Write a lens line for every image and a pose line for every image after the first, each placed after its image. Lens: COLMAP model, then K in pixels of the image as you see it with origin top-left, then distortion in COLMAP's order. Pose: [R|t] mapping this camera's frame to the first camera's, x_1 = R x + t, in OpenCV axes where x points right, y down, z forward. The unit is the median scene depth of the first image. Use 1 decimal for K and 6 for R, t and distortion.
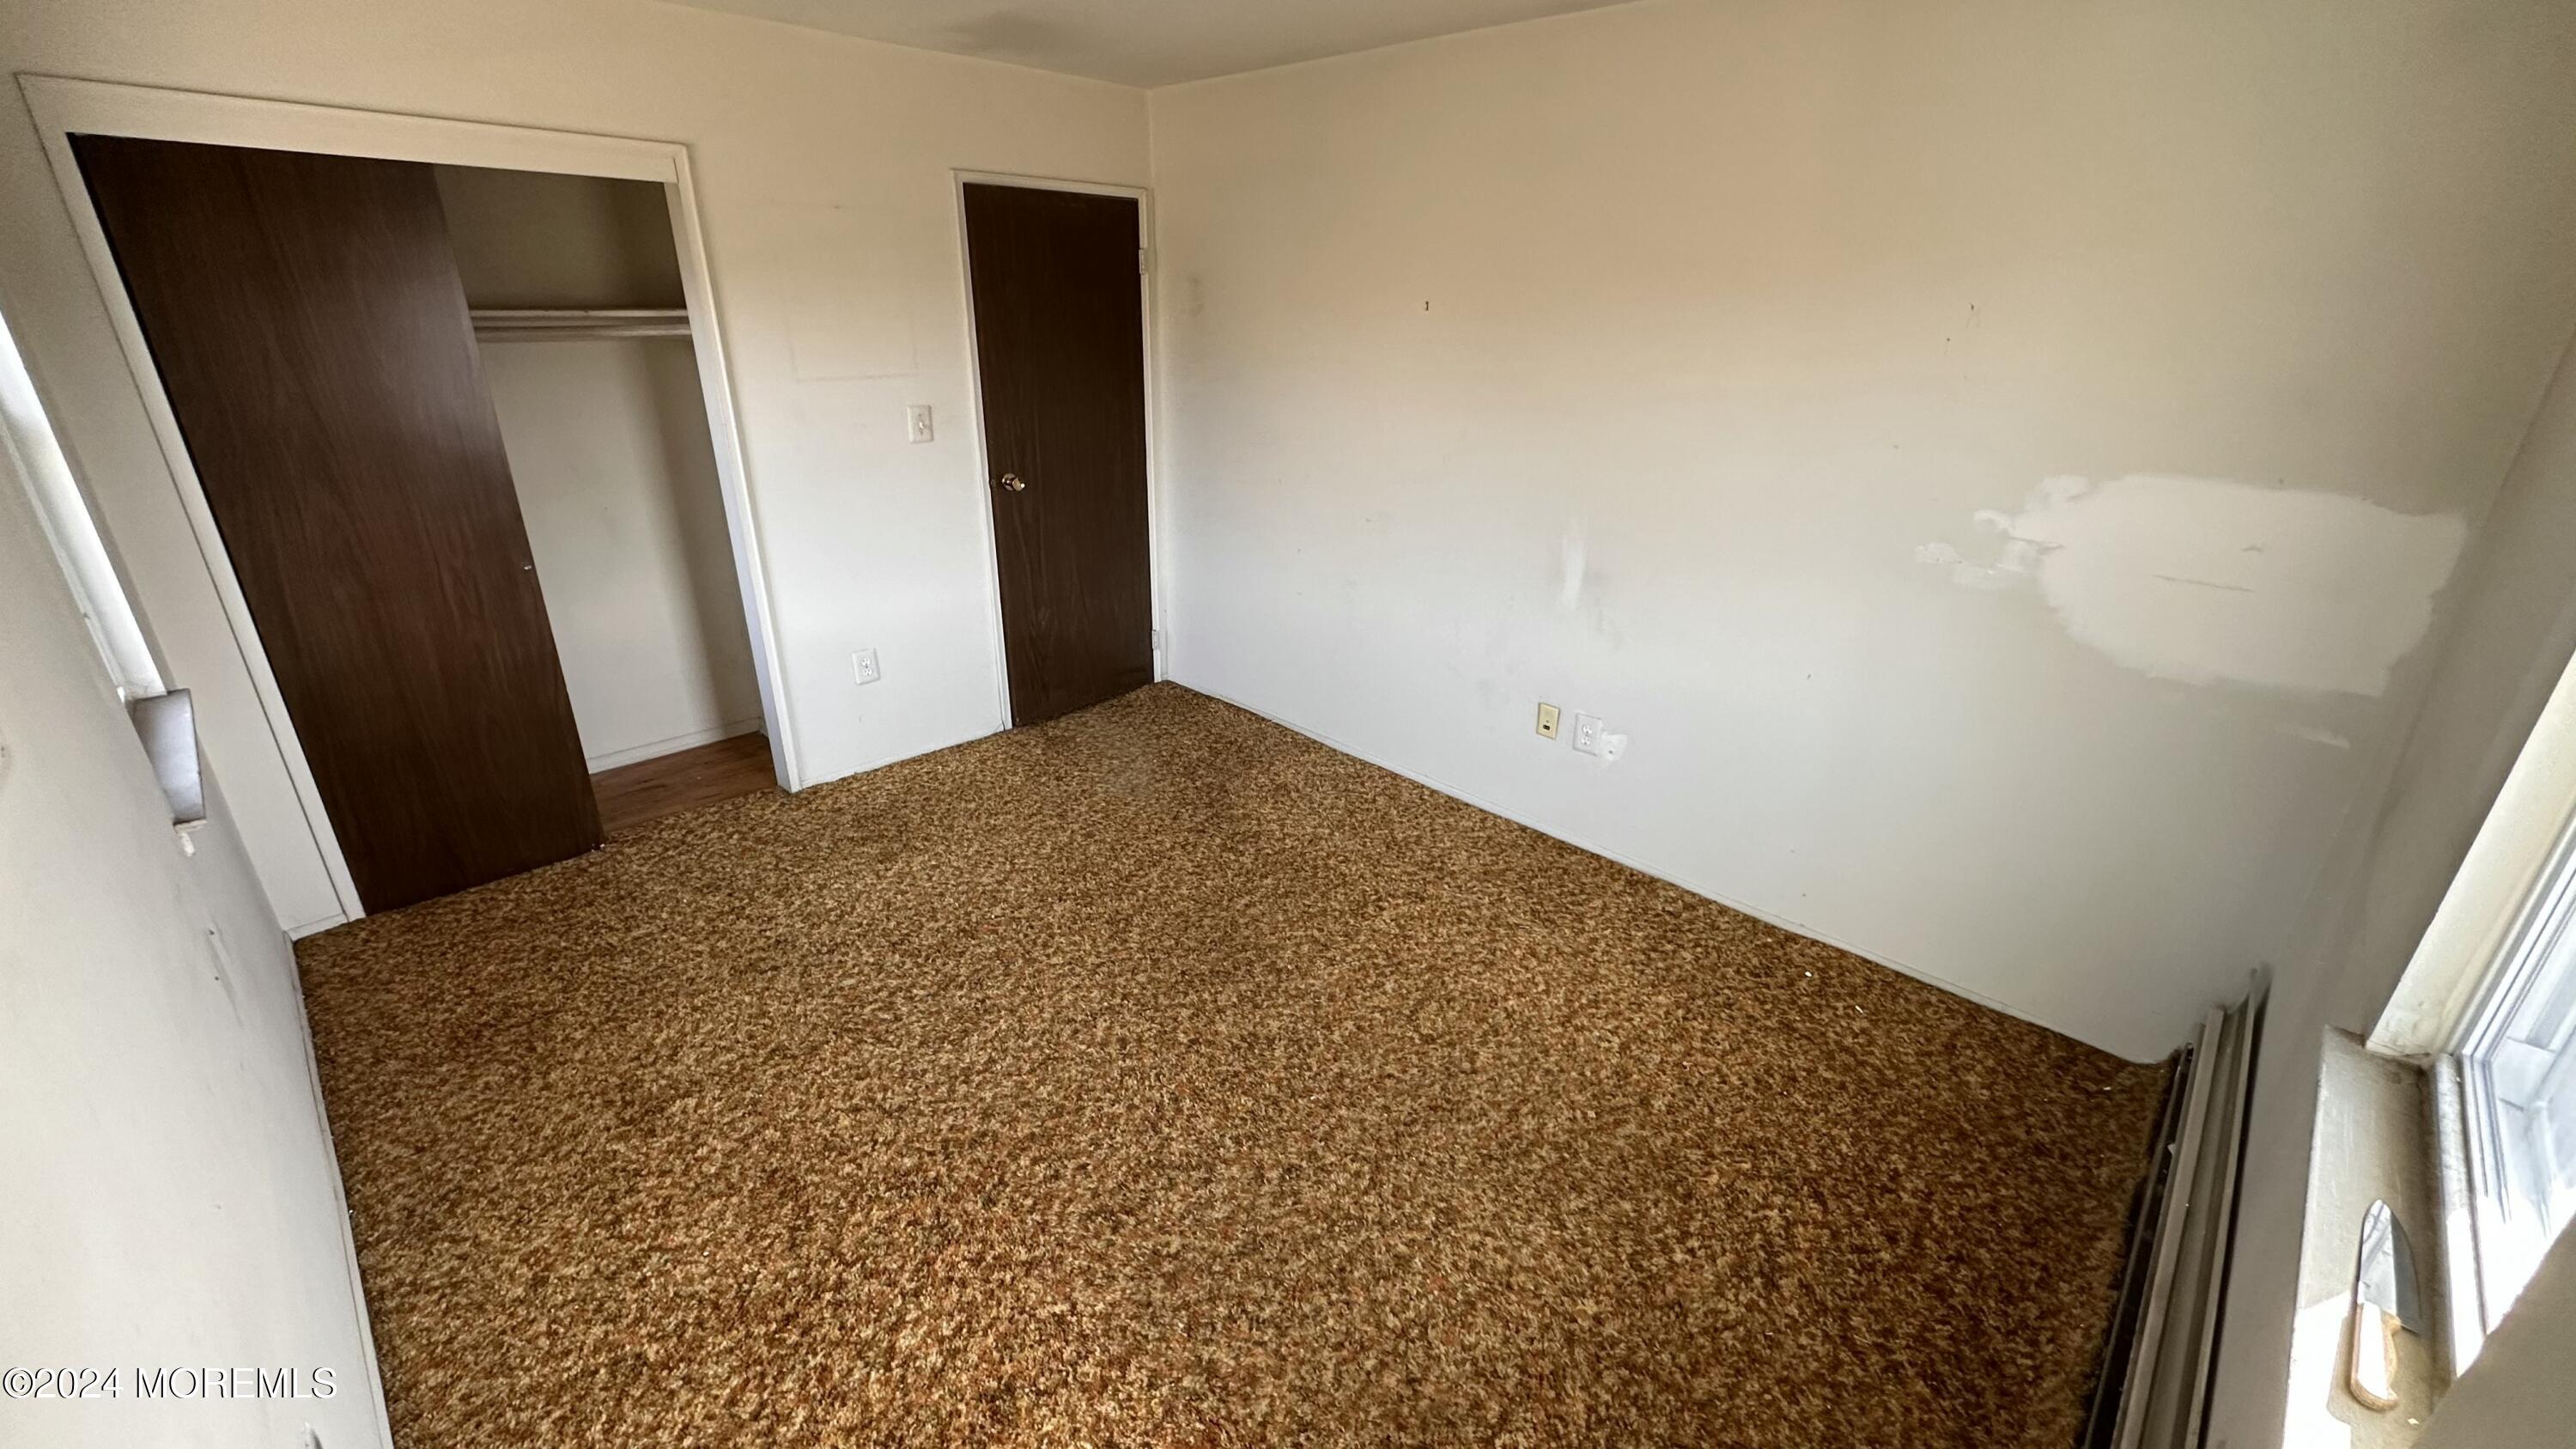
lens RADIAL K [[1026.8, 0, 1275.9], [0, 1026.8, 714.7], [0, 0, 1]] dist [-0.000225, -0.000196]
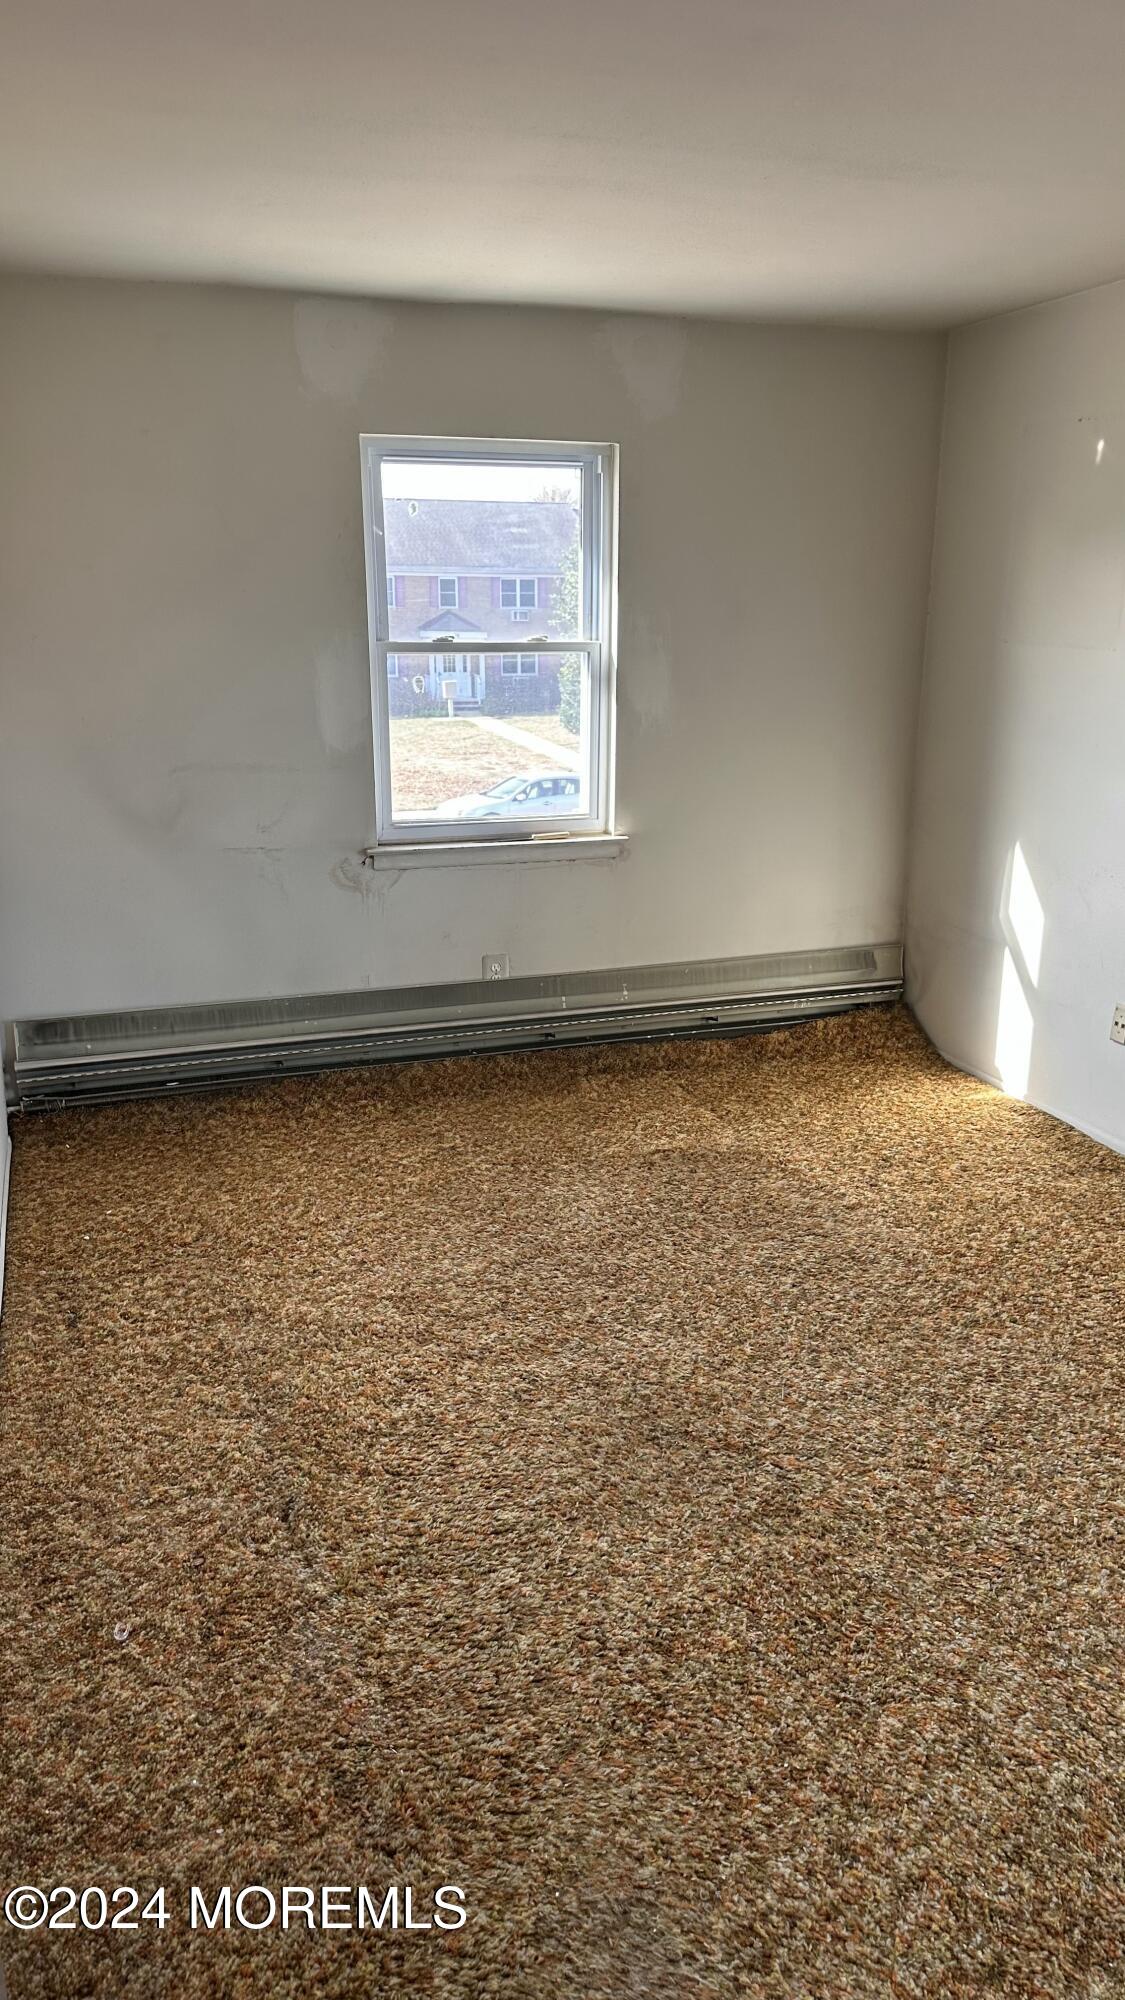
lens RADIAL K [[1385.7, 0, 550.3], [0, 1385.7, 994.9], [0, 0, 1]] dist [0.063199, -0.041150]
pose [[-0.894239, -0.140302, 0.425032, -0.454522], [0.155099, 0.793634, 0.588293, -0.745052], [-0.419858, 0.591997, -0.687938, 1.916448]]
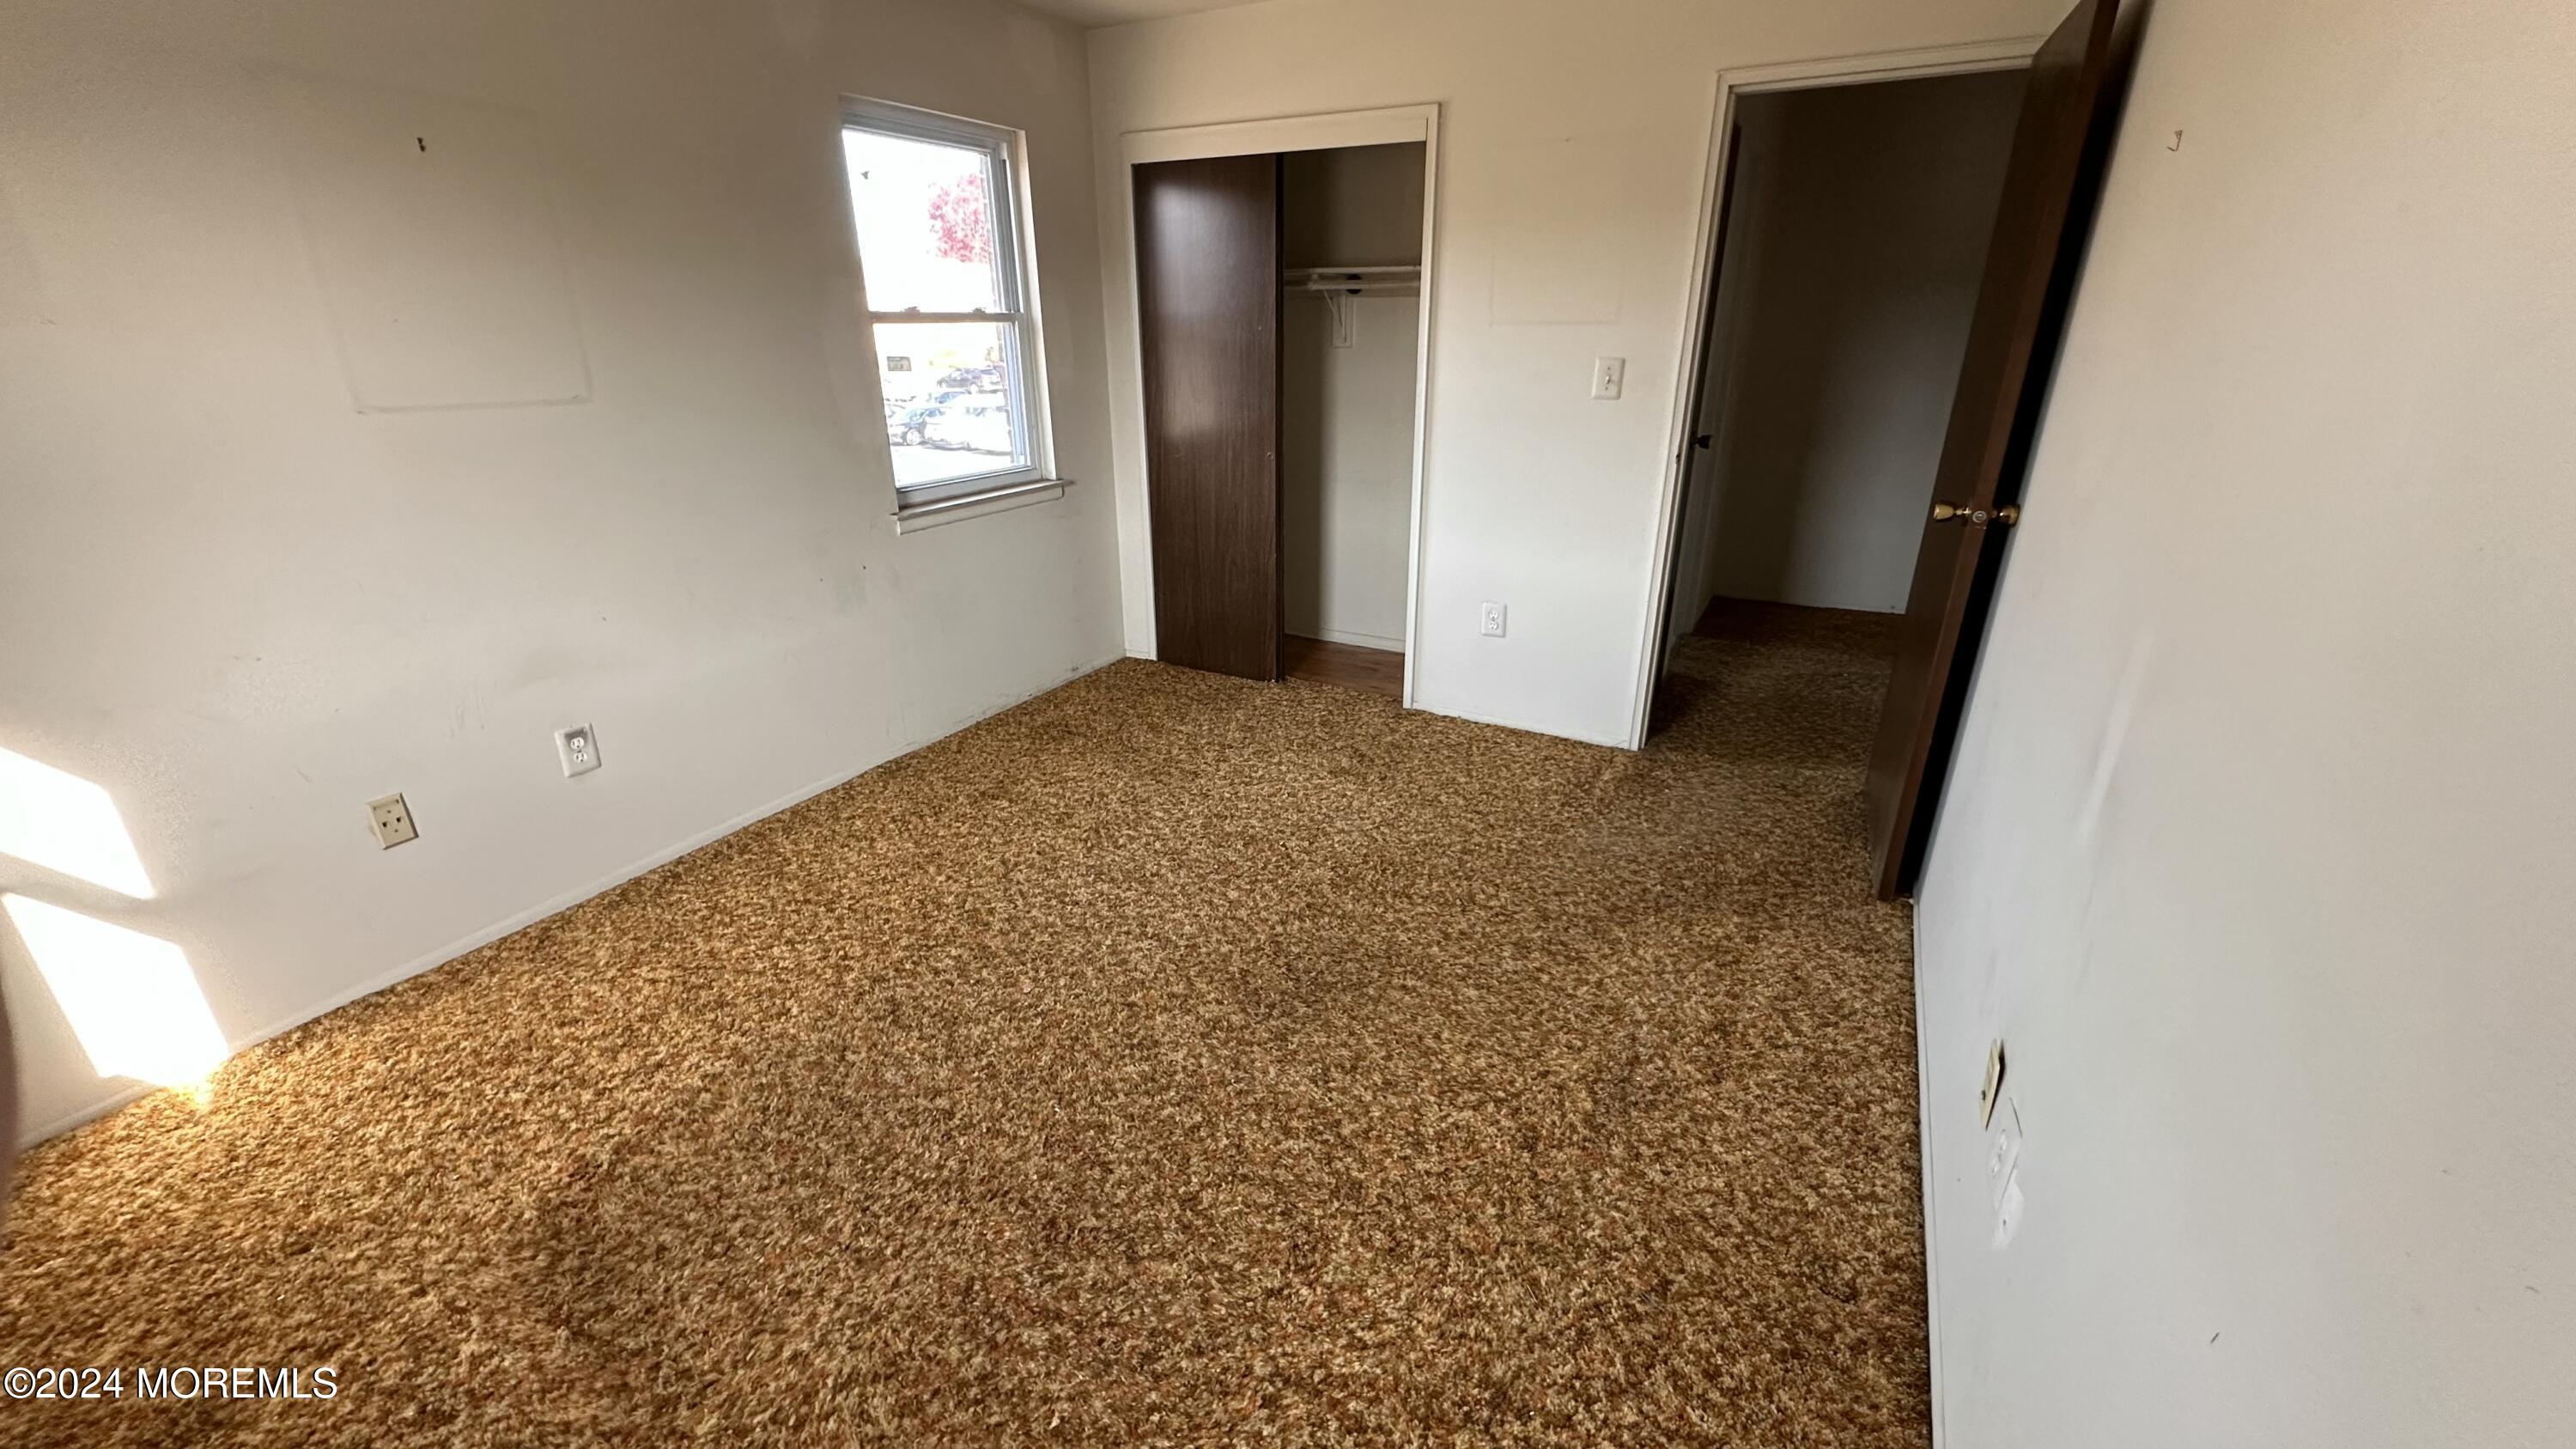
lens RADIAL K [[1026.8, 0, 1292.3], [0, 1026.8, 718.5], [0, 0, 1]] dist [-0.000225, -0.000196]
pose [[0.282351, 0.334624, -0.899058, 0.773589], [-0.355041, 0.907093, 0.226114, -0.190581], [0.891192, 0.255359, 0.374924, 0.794841]]
